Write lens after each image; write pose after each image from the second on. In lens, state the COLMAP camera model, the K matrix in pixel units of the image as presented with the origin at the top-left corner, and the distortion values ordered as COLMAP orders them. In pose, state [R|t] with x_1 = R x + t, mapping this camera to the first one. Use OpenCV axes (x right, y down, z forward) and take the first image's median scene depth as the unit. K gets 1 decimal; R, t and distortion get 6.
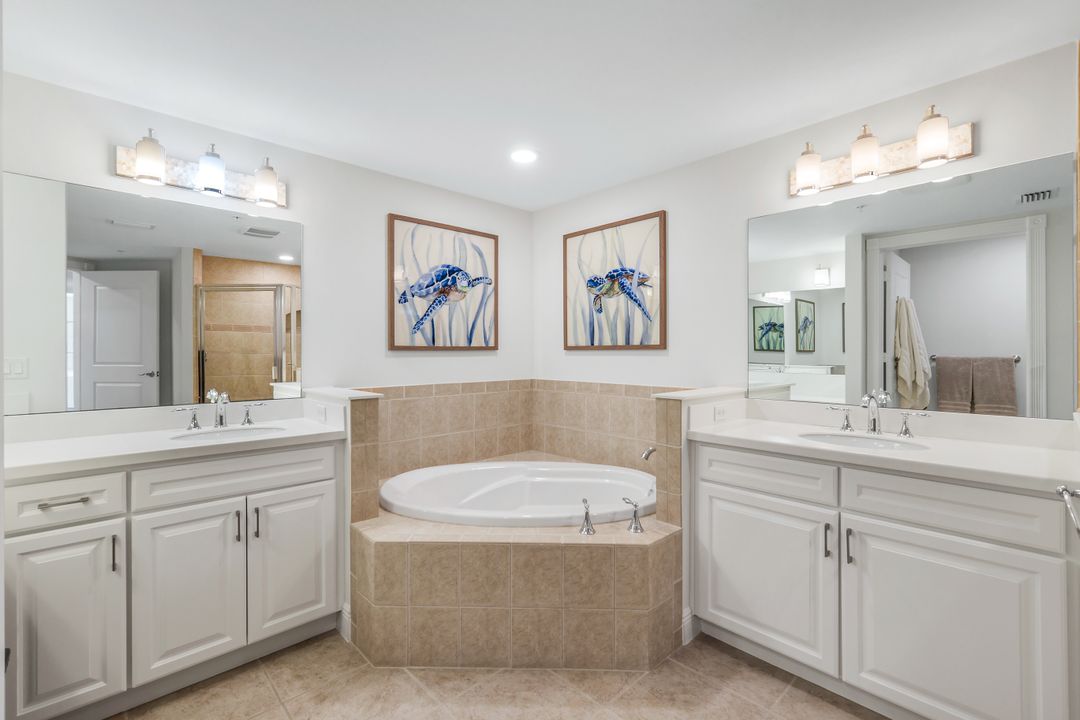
lens RADIAL K [[478.6, 0, 541.5], [0, 478.6, 351.8], [0, 0, 1]] dist [0.001326, 0.000158]
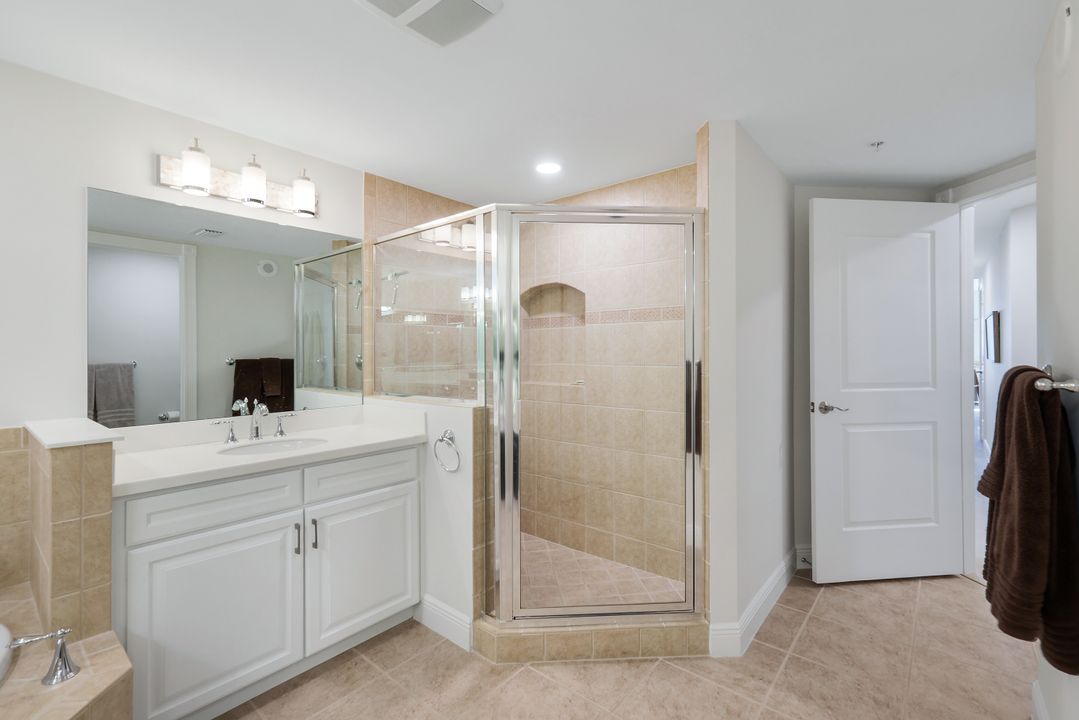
lens RADIAL K [[471.2, 0, 538.6], [0, 471.2, 352.8], [0, 0, 1]] dist [0.000265, 0.000154]
pose [[-0.114161, 0.001156, 0.993462, -0.471077], [0.002280, 0.999997, -0.000902, -0.024381], [-0.993460, 0.002163, -0.114163, 0.510384]]
